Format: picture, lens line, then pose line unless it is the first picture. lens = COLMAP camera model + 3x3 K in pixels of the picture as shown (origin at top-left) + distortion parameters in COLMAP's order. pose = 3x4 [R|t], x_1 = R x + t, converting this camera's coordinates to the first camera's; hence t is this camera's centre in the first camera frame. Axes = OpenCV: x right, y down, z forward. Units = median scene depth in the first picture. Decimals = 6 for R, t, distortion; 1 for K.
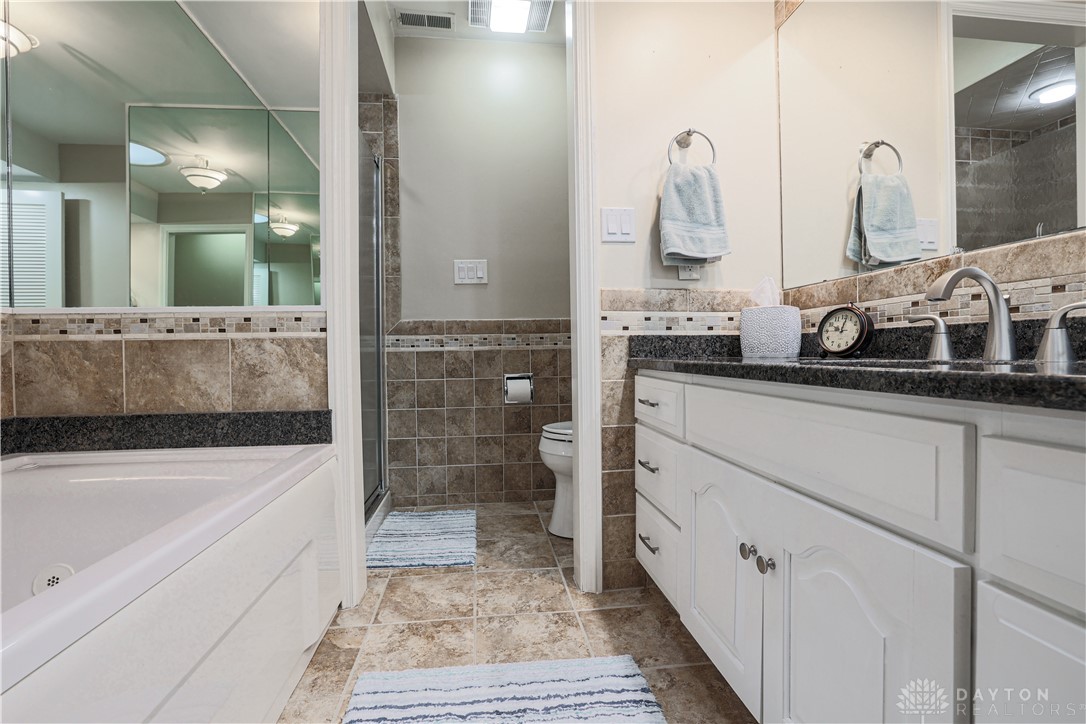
lens RADIAL K [[492.4, 0, 543.1], [0, 492.4, 359.0], [0, 0, 1]] dist [-0.038730, 0.007621]
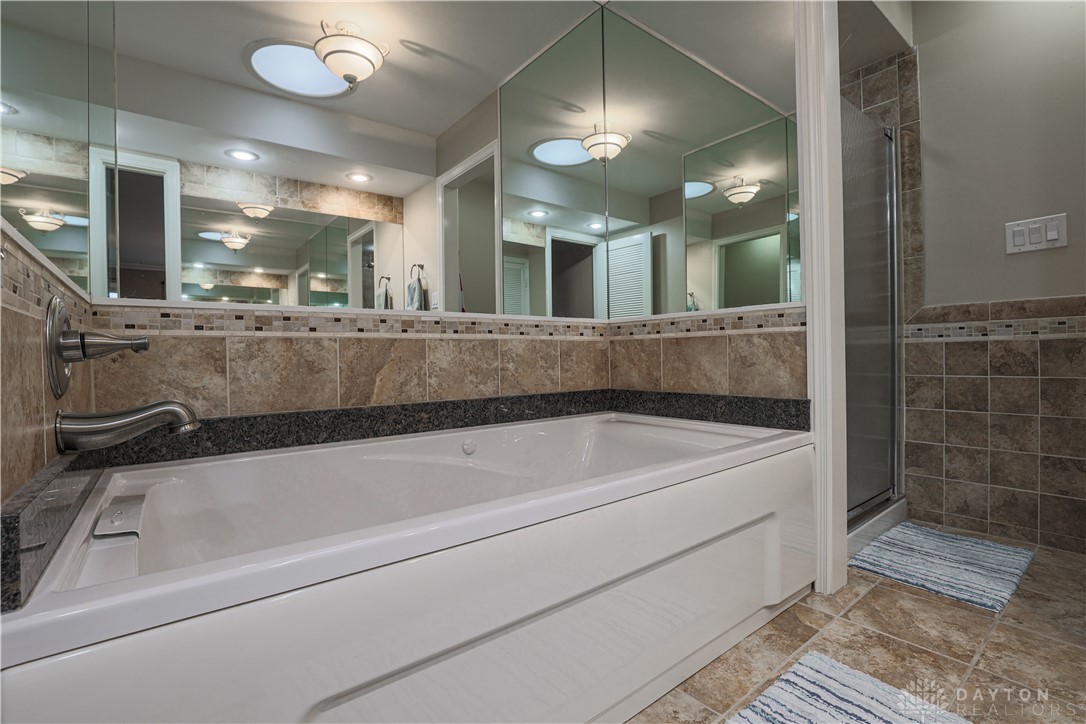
lens RADIAL K [[492.4, 0, 542.6], [0, 492.4, 361.1], [0, 0, 1]] dist [-0.038730, 0.007621]
pose [[0.509427, 0.016258, -0.860360, 0.122768], [0.002461, 0.999790, 0.020351, -0.001693], [0.860510, -0.012485, 0.509280, -0.018344]]
